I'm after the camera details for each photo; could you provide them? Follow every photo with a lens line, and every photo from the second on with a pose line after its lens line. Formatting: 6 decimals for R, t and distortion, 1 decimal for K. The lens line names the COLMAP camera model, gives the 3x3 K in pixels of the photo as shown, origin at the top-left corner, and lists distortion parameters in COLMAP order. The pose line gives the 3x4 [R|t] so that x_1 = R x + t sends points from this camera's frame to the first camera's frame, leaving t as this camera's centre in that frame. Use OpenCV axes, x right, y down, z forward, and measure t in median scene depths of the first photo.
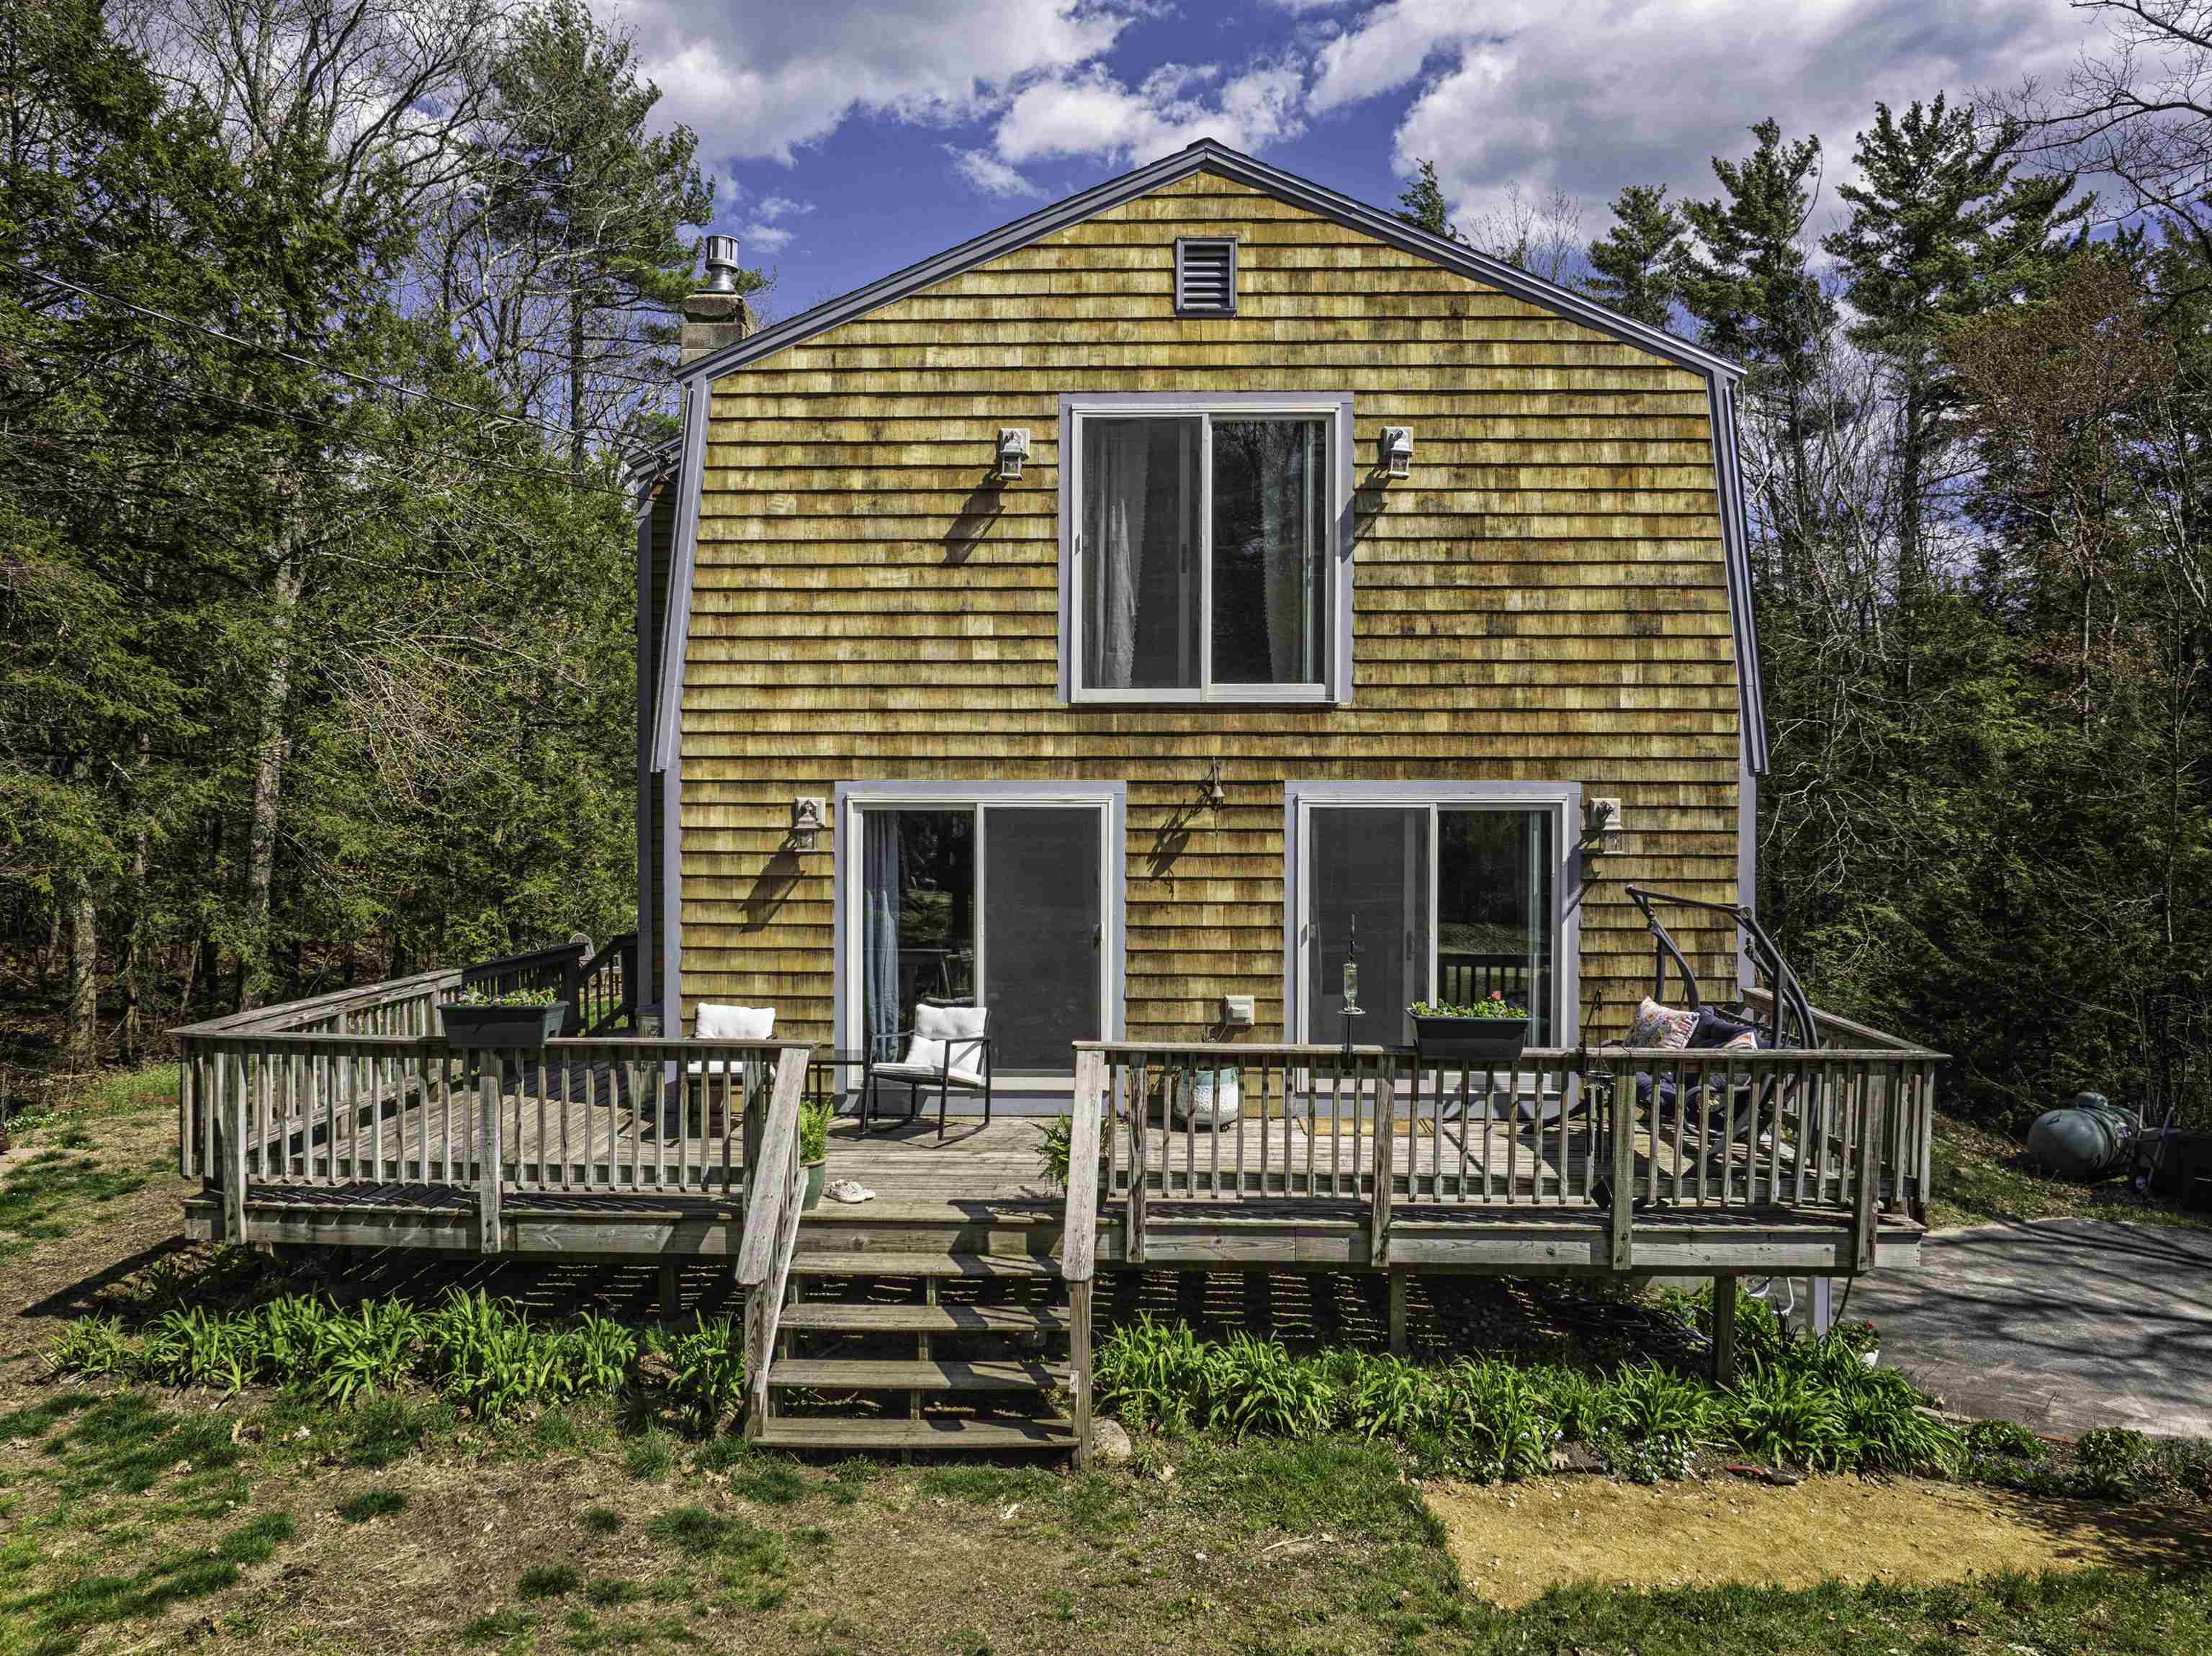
lens RADIAL K [[1531.8, 0, 1108.0], [0, 1531.8, 859.4], [0, 0, 1]] dist [-0.006160, -0.021818]
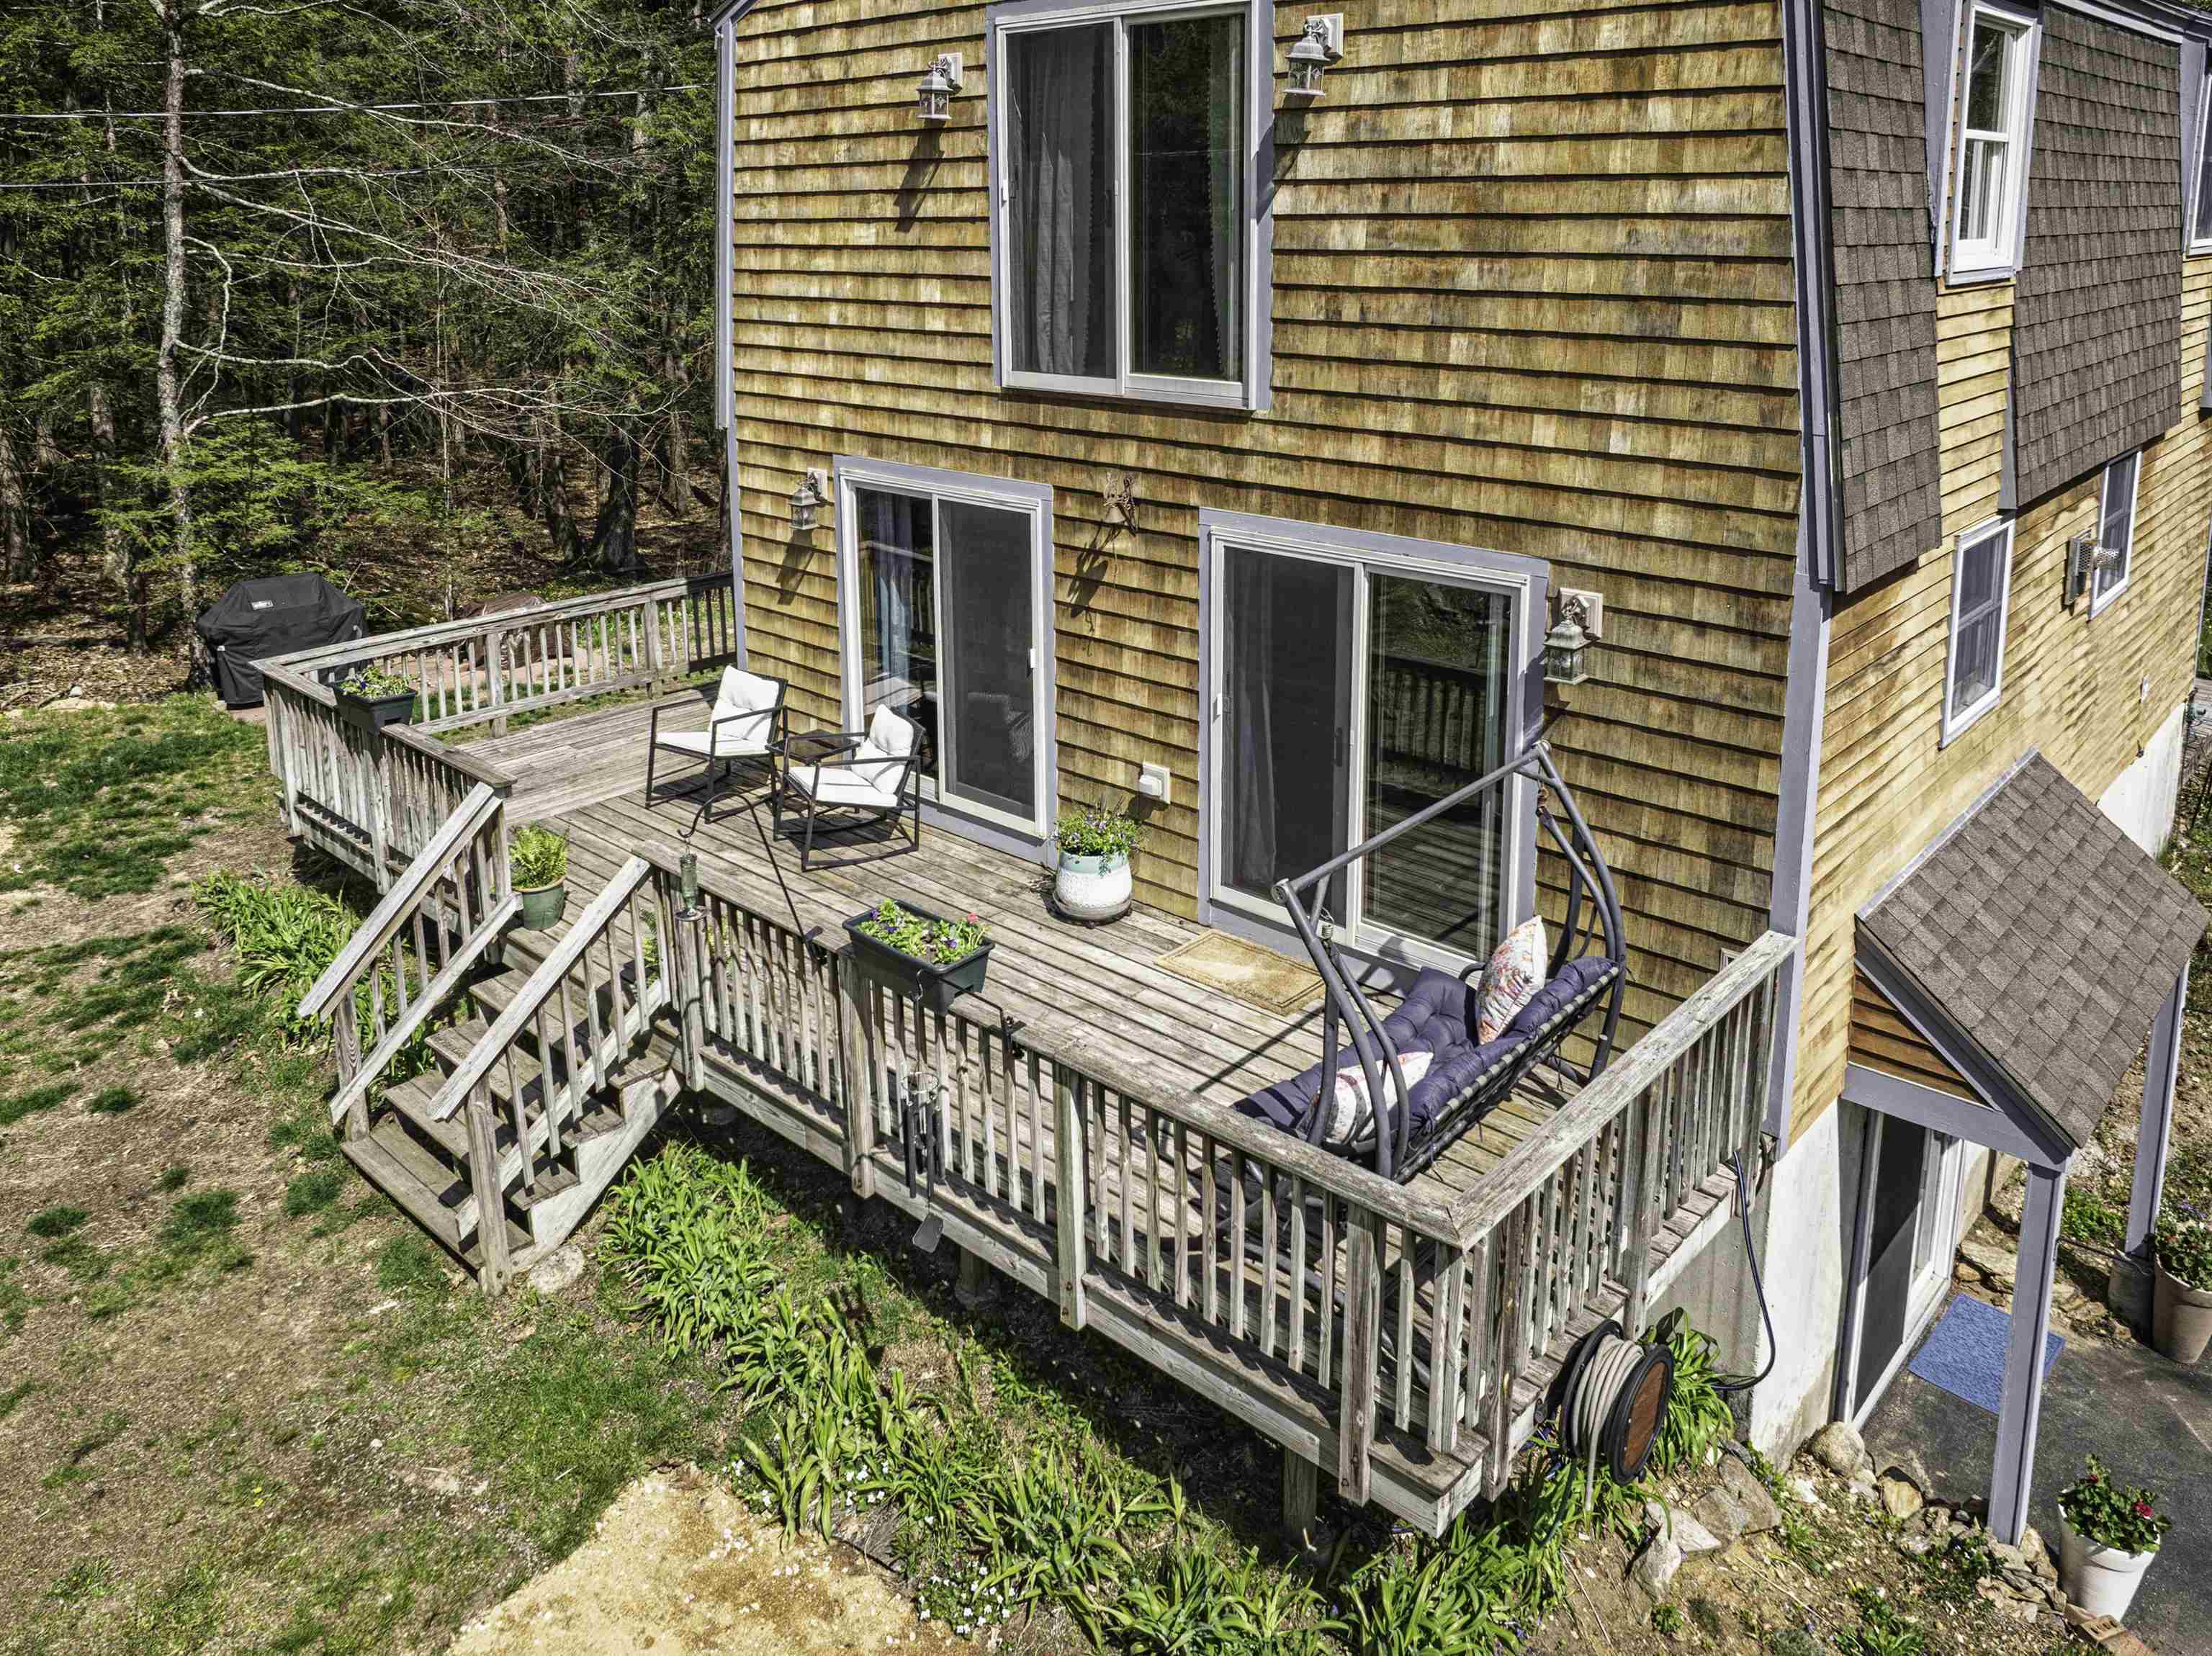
lens RADIAL K [[1622.1, 0, 1147.4], [0, 1622.1, 548.2], [0, 0, 1]] dist [-0.035716, 0.001276]
pose [[0.764864, 0.123468, -0.632249, 0.609926], [-0.014300, 0.984473, 0.174953, -0.172575], [0.644033, -0.124775, 0.754753, 0.374075]]
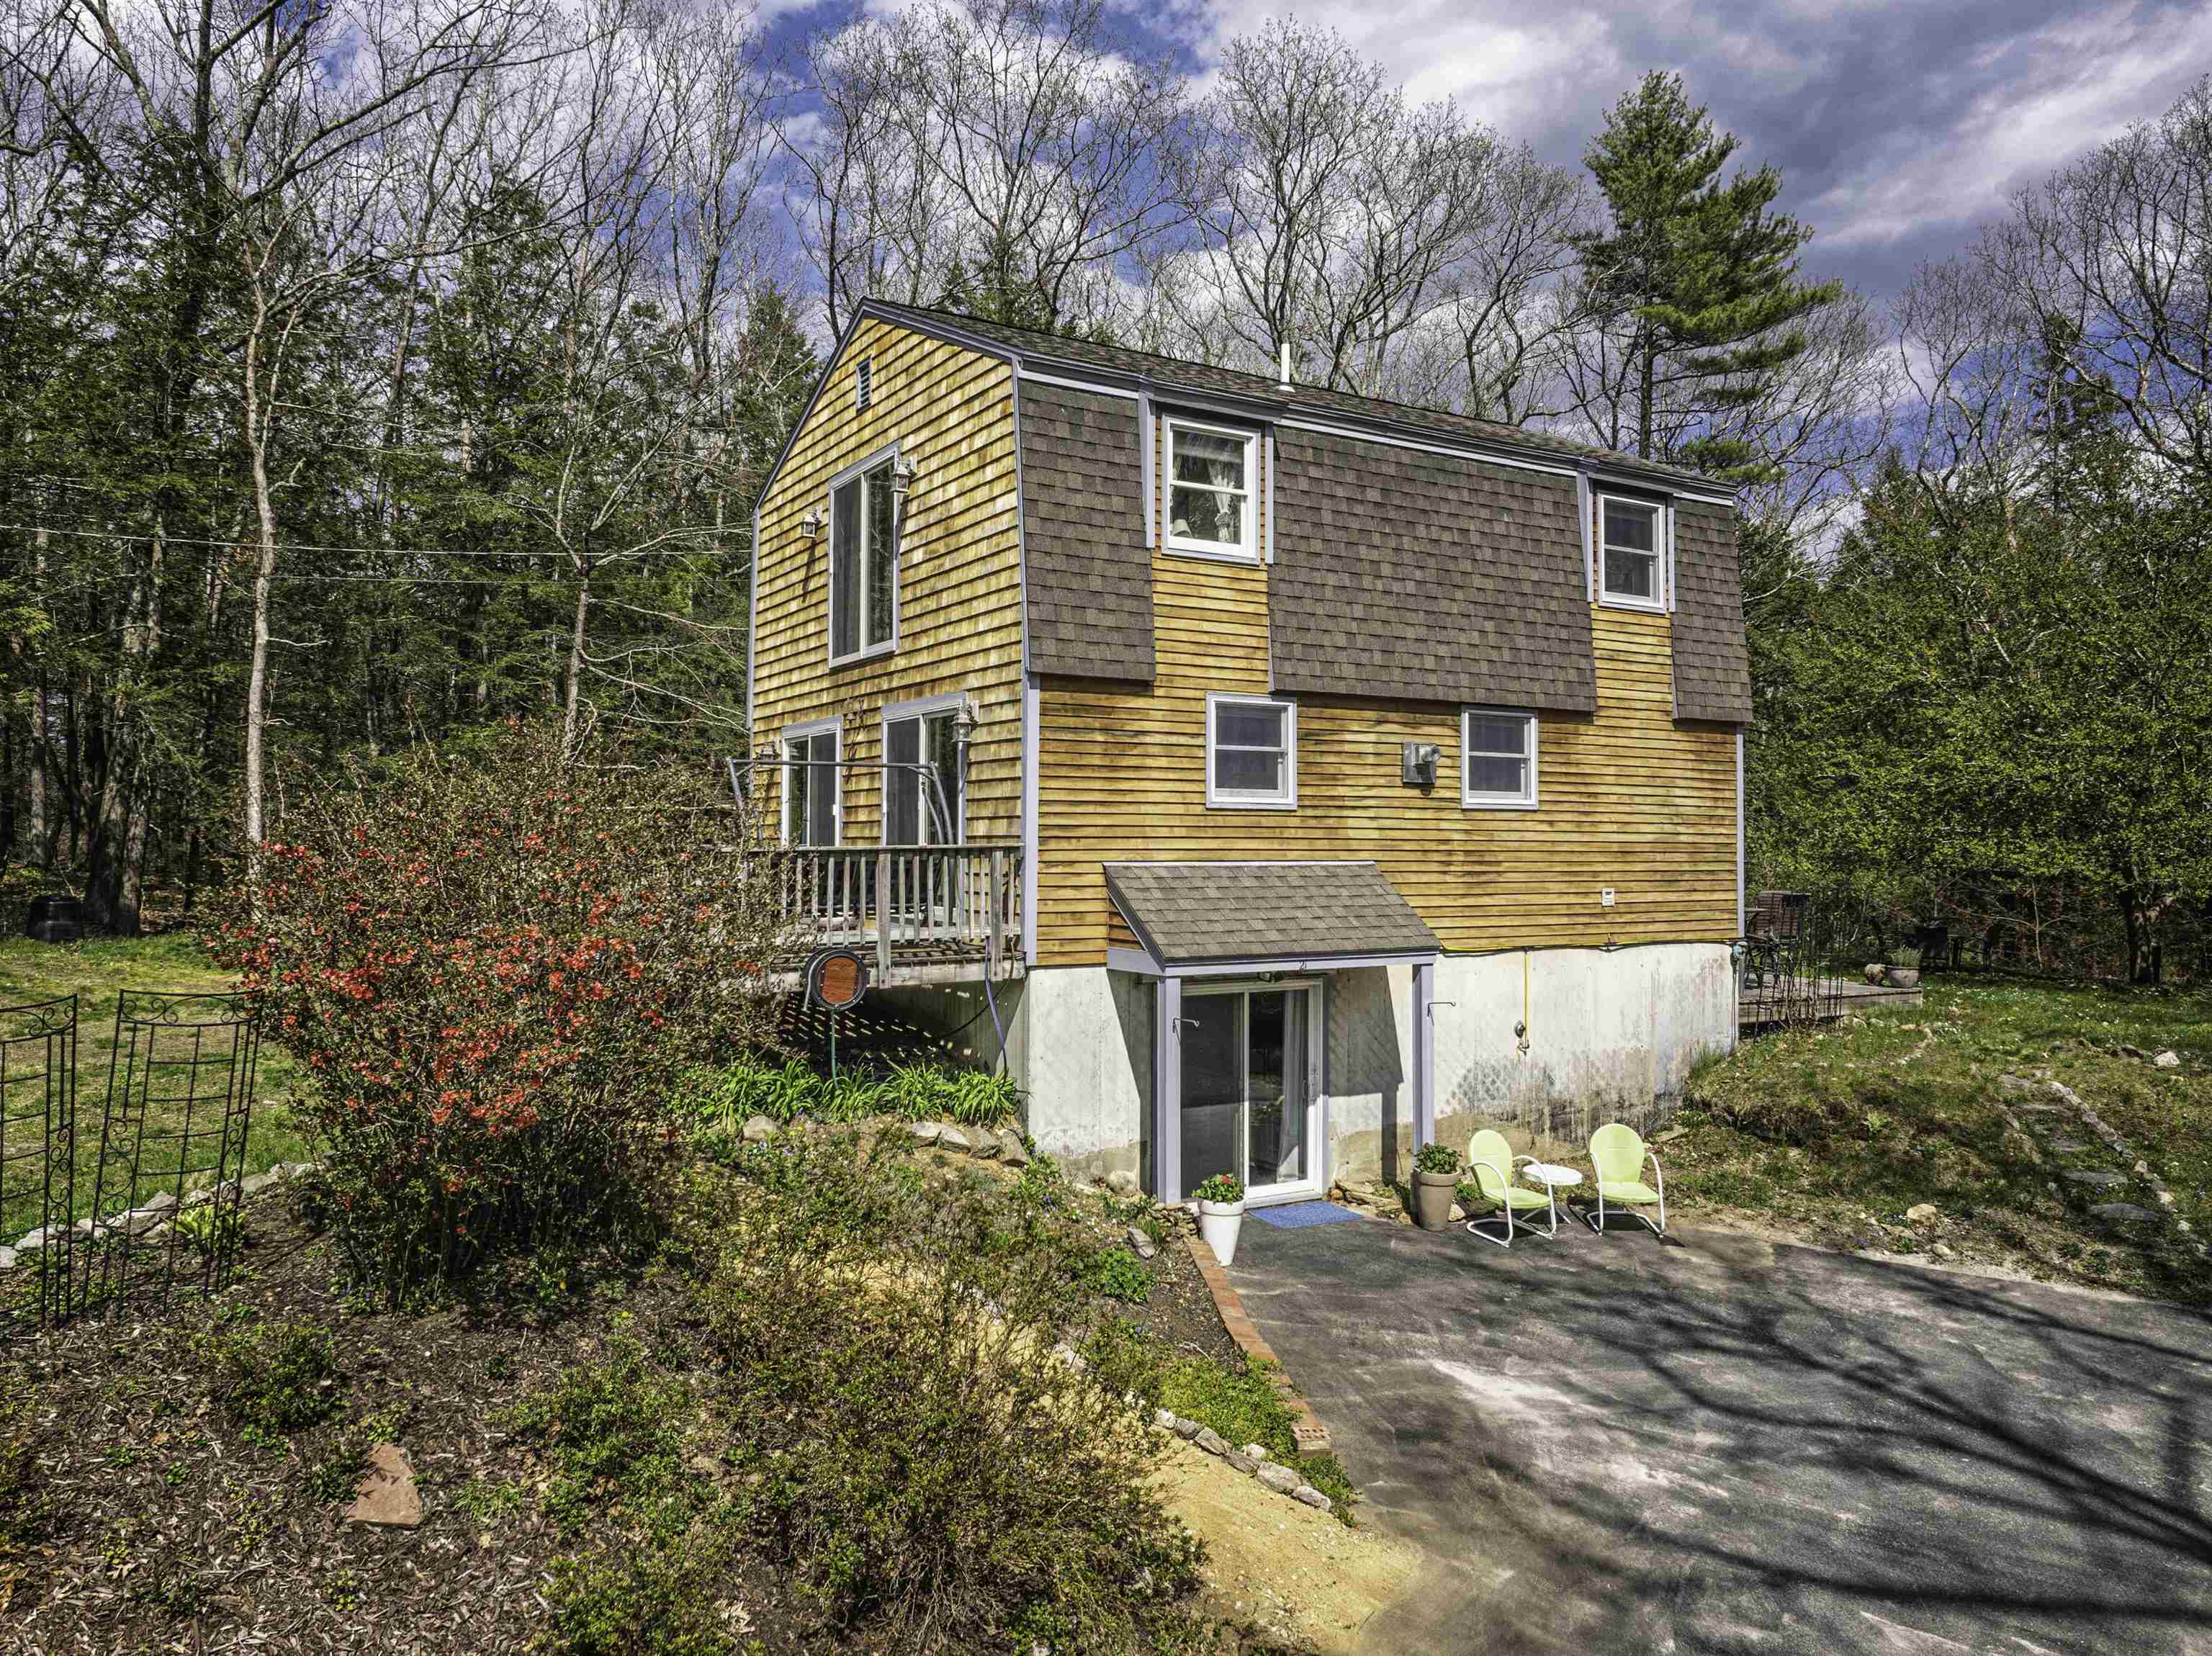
lens RADIAL K [[1531.8, 0, 1119.9], [0, 1531.8, 850.8], [0, 0, 1]] dist [-0.006160, -0.021818]
pose [[0.543058, 0.001530, -0.839694, 1.496807], [-0.034497, 0.999195, -0.020489, 0.111409], [0.838987, 0.040094, 0.542673, 0.394528]]
